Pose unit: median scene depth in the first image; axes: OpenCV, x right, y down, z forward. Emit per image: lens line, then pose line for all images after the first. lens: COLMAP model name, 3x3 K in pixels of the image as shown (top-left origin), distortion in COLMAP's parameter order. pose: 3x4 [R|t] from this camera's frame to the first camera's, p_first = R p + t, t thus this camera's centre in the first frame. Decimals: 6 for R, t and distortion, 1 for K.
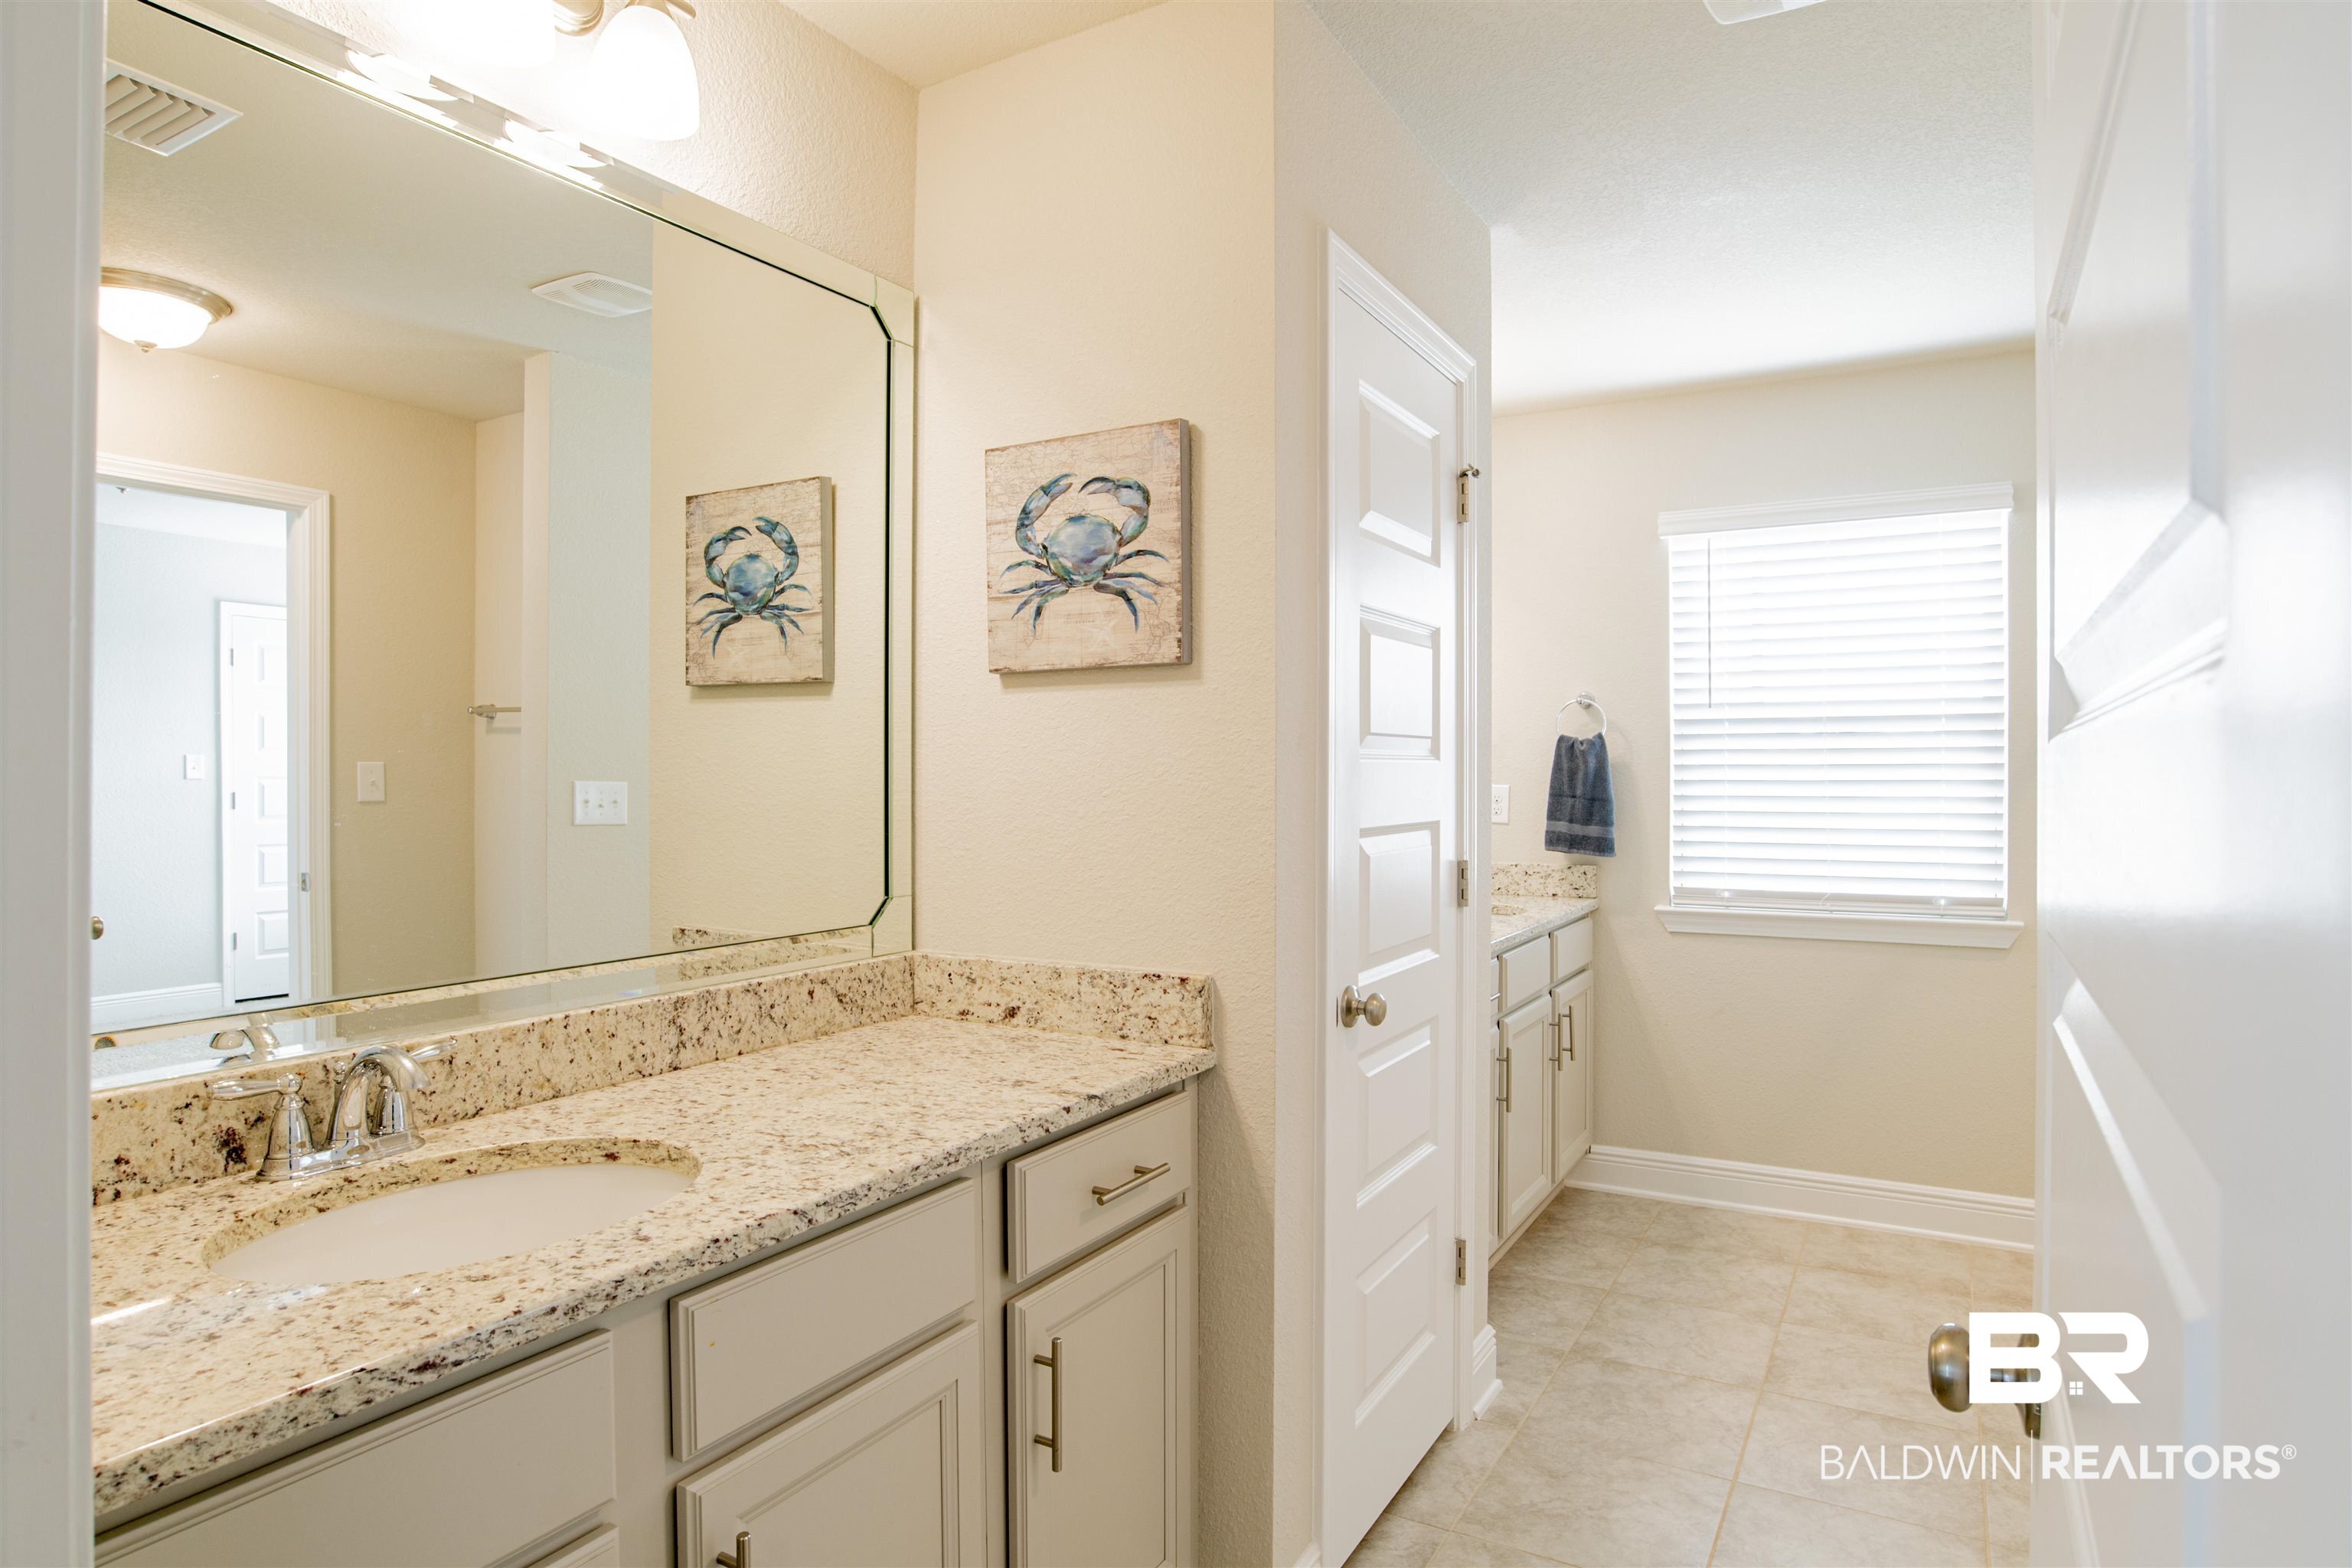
lens RADIAL K [[1345.0, 0, 1174.9], [0, 1345.0, 778.0], [0, 0, 1]] dist [-0.042851, 0.000771]
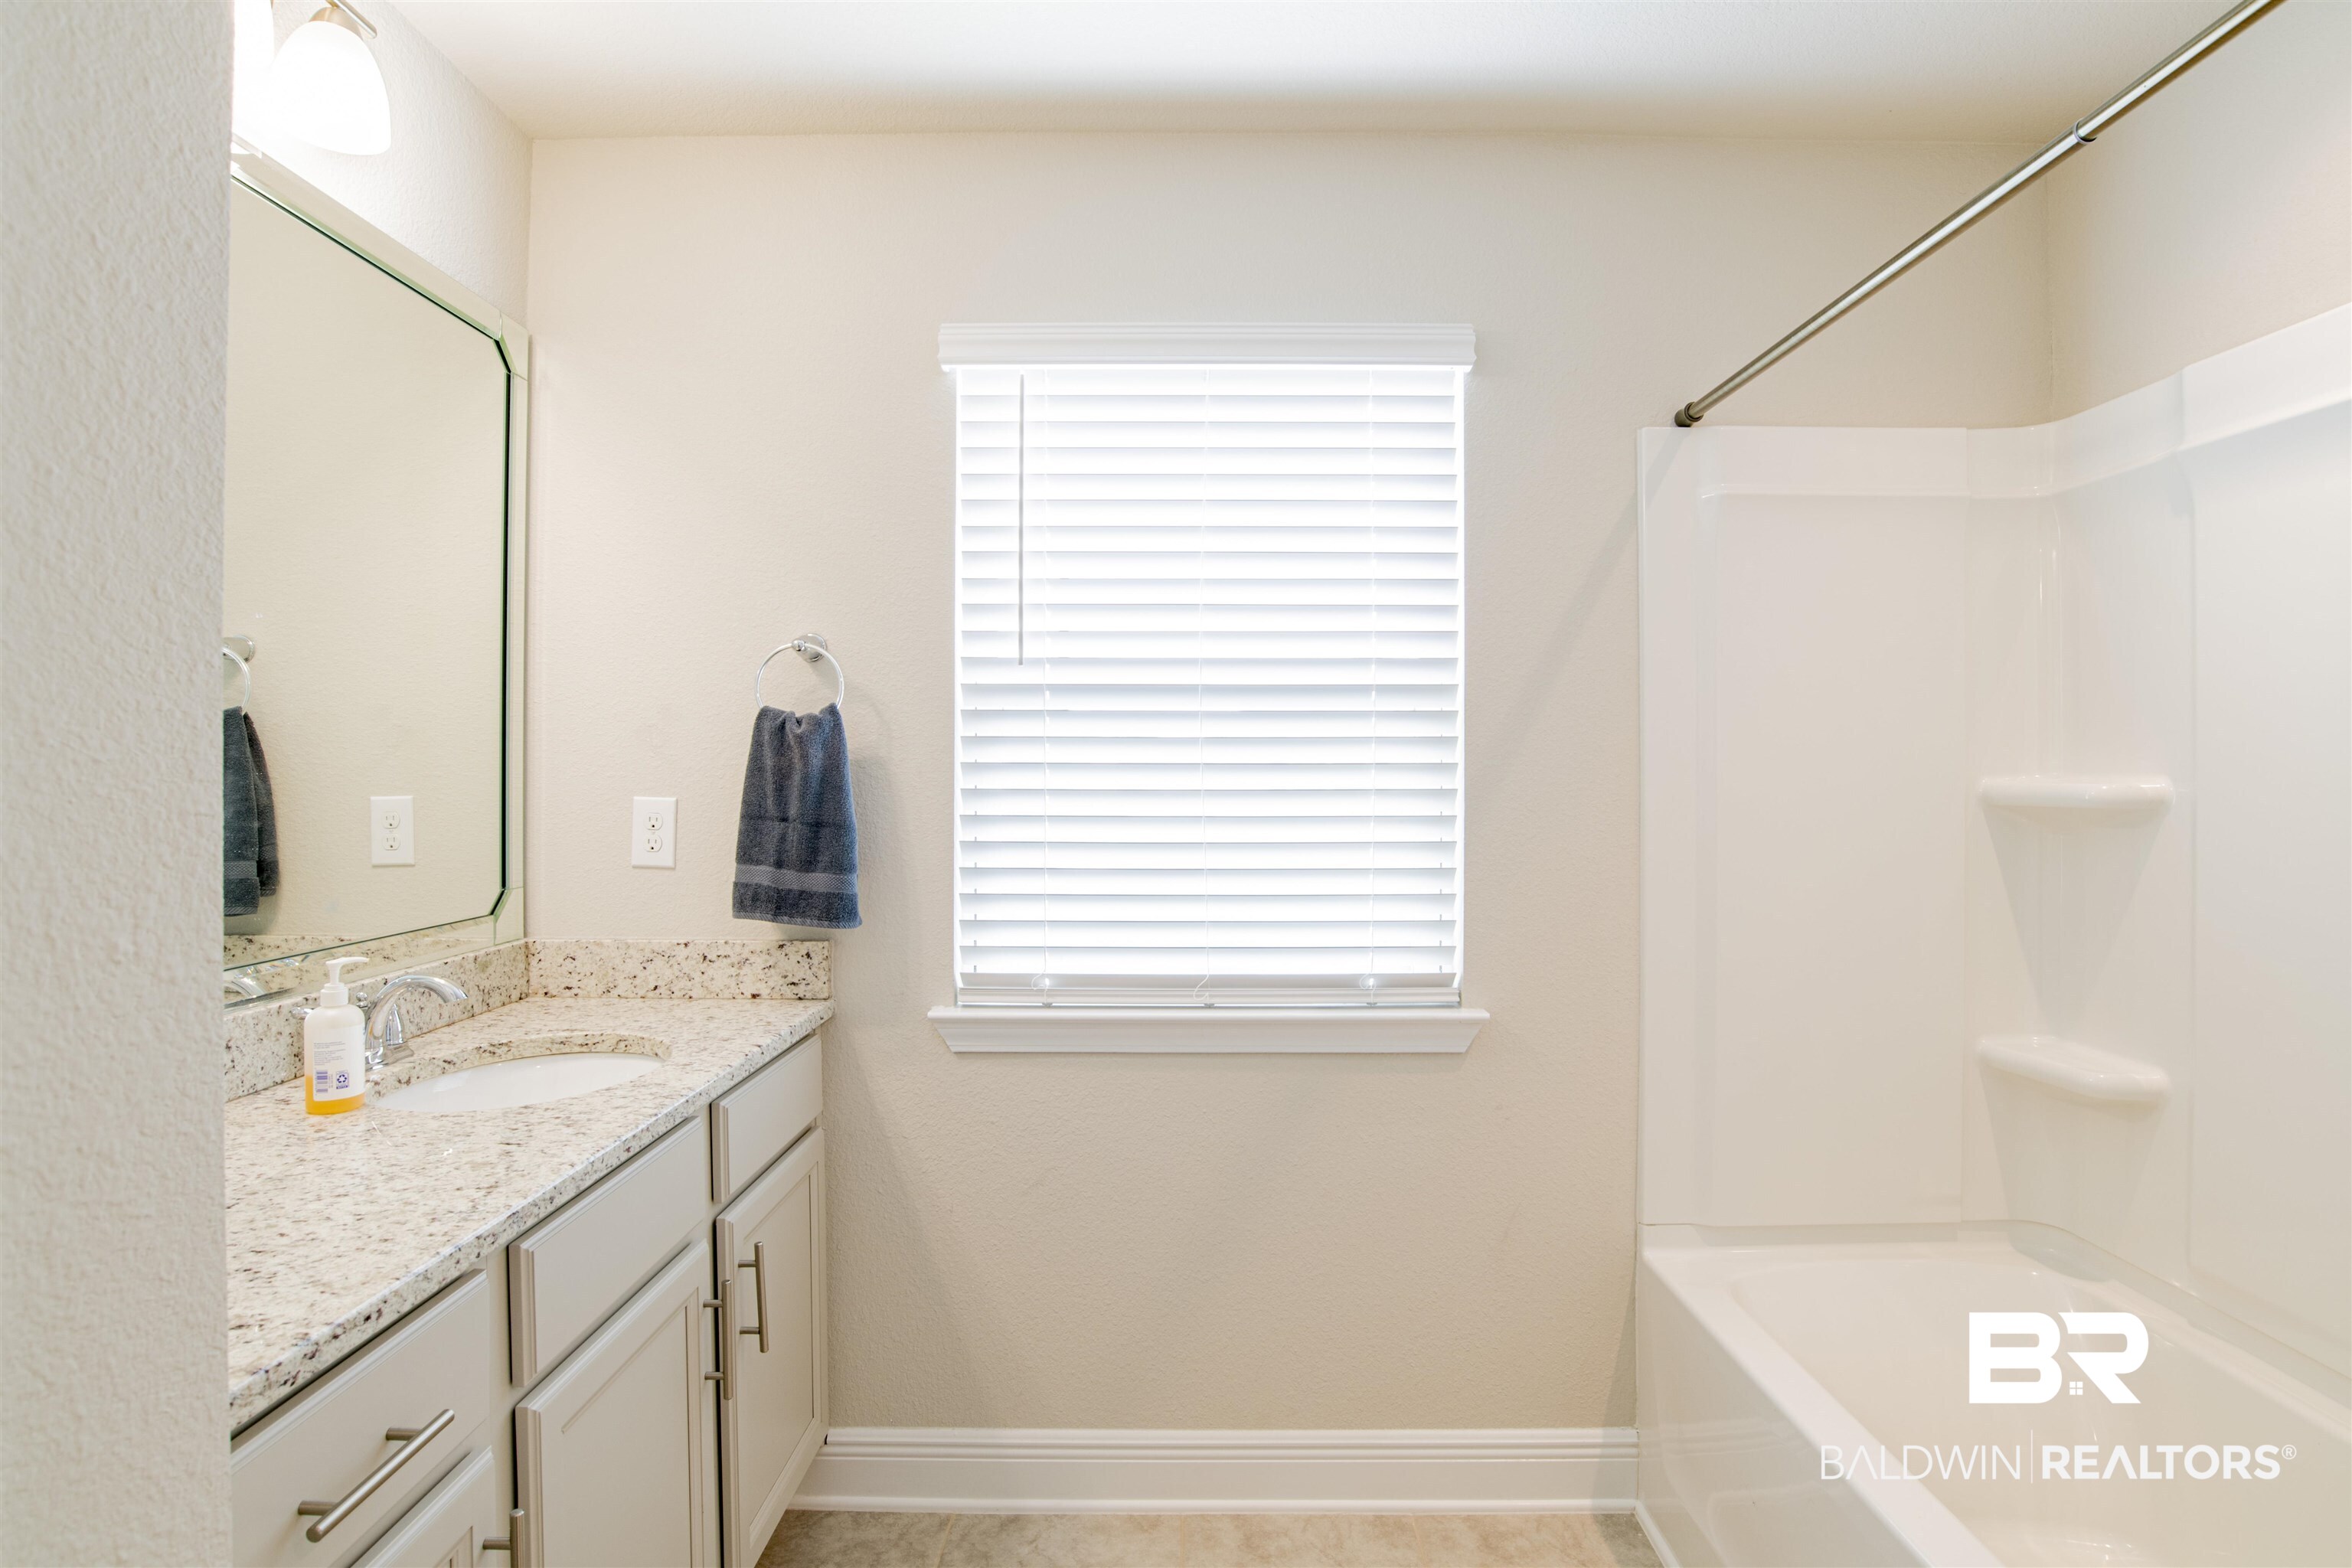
lens RADIAL K [[1218.7, 0, 1180.3], [0, 1218.7, 779.7], [0, 0, 1]] dist [-0.055131, 0.018627]
pose [[0.870995, 0.002865, 0.491283, 0.197005], [-0.001825, 0.999995, -0.002597, -0.001339], [-0.491288, 0.001365, 0.870996, 0.494824]]
